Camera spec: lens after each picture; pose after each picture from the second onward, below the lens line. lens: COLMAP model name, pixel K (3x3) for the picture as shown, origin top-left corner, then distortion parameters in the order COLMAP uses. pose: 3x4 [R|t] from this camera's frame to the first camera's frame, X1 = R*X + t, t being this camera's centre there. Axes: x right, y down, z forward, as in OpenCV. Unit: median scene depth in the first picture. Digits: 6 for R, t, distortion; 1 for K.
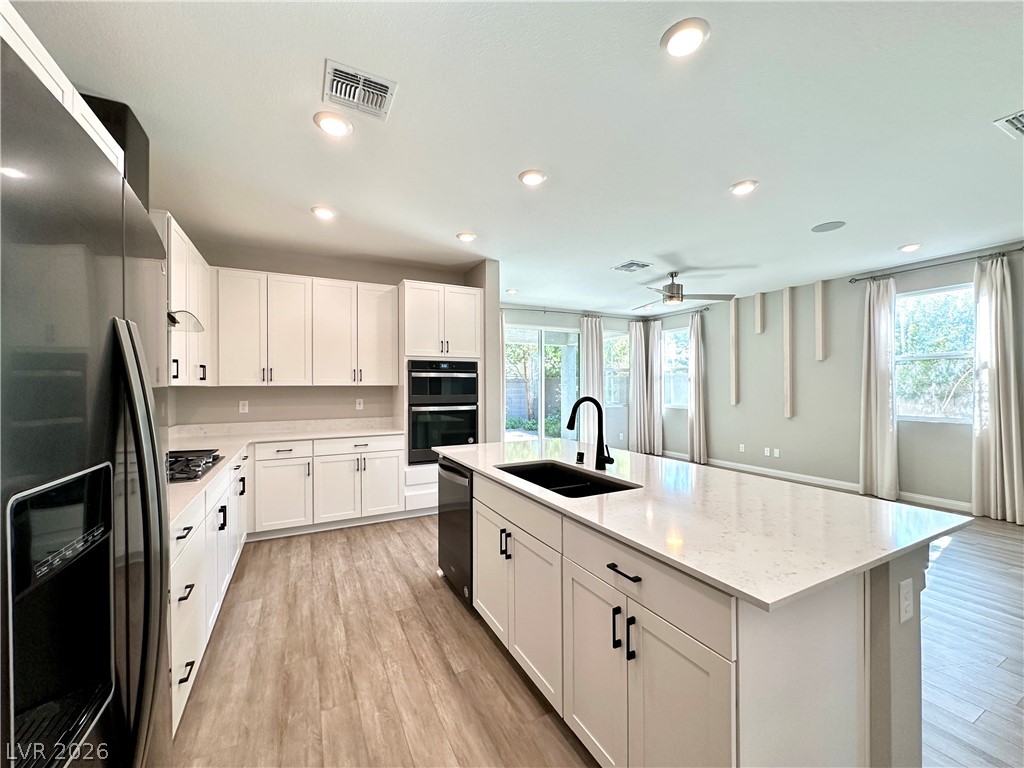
lens RADIAL K [[407.9, 0, 512.0], [0, 407.9, 384.0], [0, 0, 1]] dist [-0.000446, 0.000307]
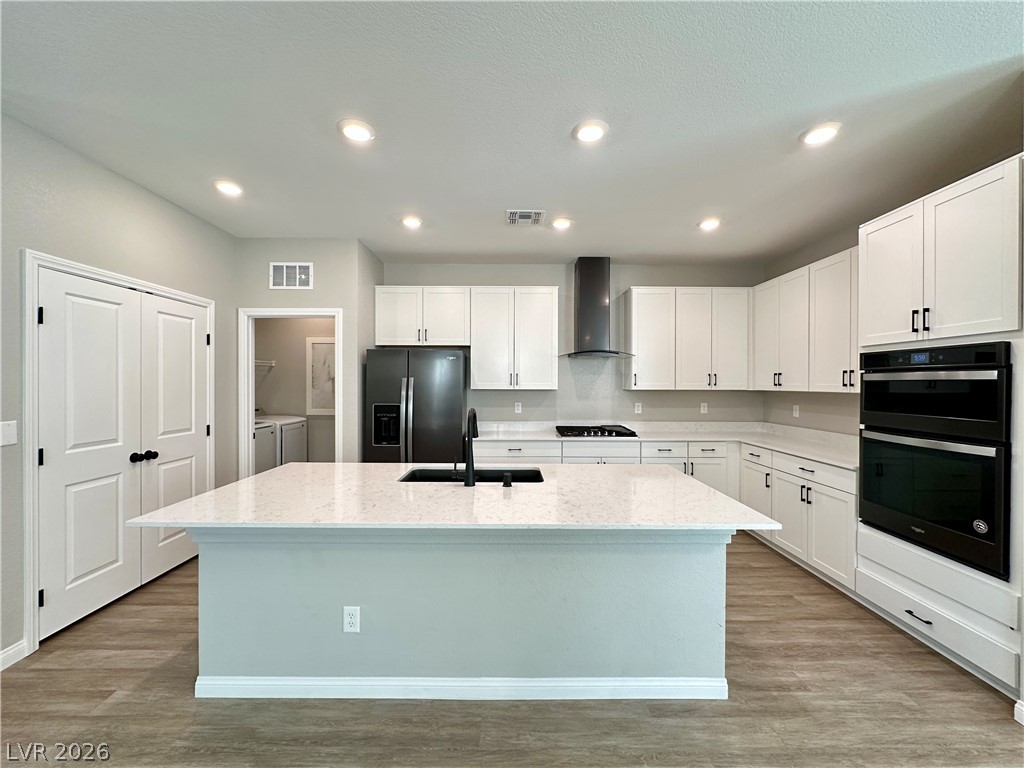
lens RADIAL K [[407.9, 0, 512.0], [0, 407.9, 384.0], [0, 0, 1]] dist [-0.000446, 0.000307]
pose [[-0.457950, 0.003864, -0.888969, 0.563625], [0.002258, 0.999992, 0.003183, -0.016149], [0.888975, -0.000550, -0.457955, 0.844788]]
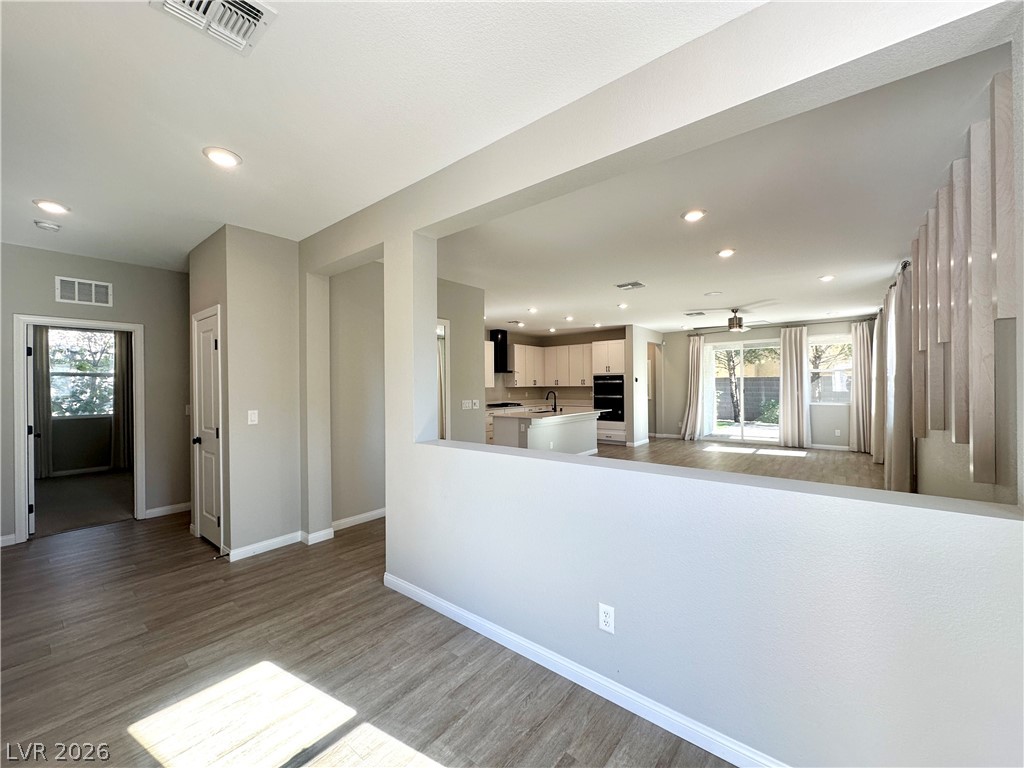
lens RADIAL K [[407.9, 0, 512.0], [0, 407.9, 384.0], [0, 0, 1]] dist [-0.000446, 0.000307]
pose [[0.397423, -0.000463, -0.917635, 1.814100], [0.011537, 0.999923, 0.004492, -0.027404], [0.917563, -0.012372, 0.397398, -0.400147]]
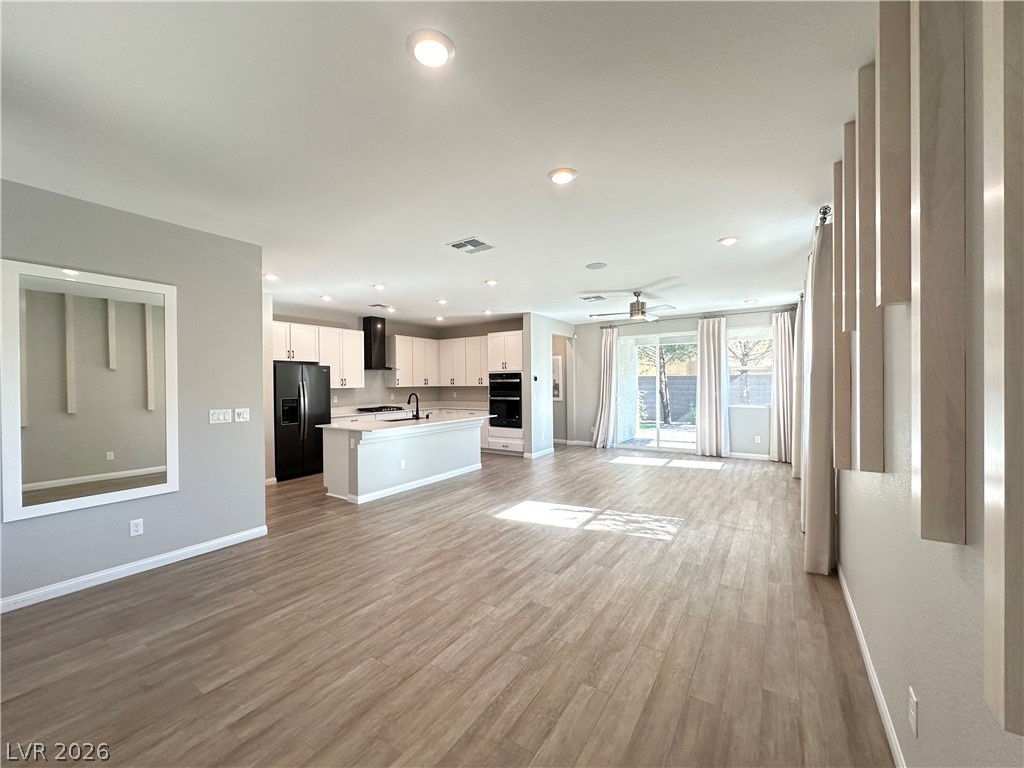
lens RADIAL K [[407.9, 0, 512.0], [0, 407.9, 384.0], [0, 0, 1]] dist [-0.000446, 0.000307]
pose [[0.489053, 0.002541, -0.872250, 1.607991], [0.011728, 0.999886, 0.009489, -0.026247], [0.872175, -0.014870, 0.488968, 0.123974]]
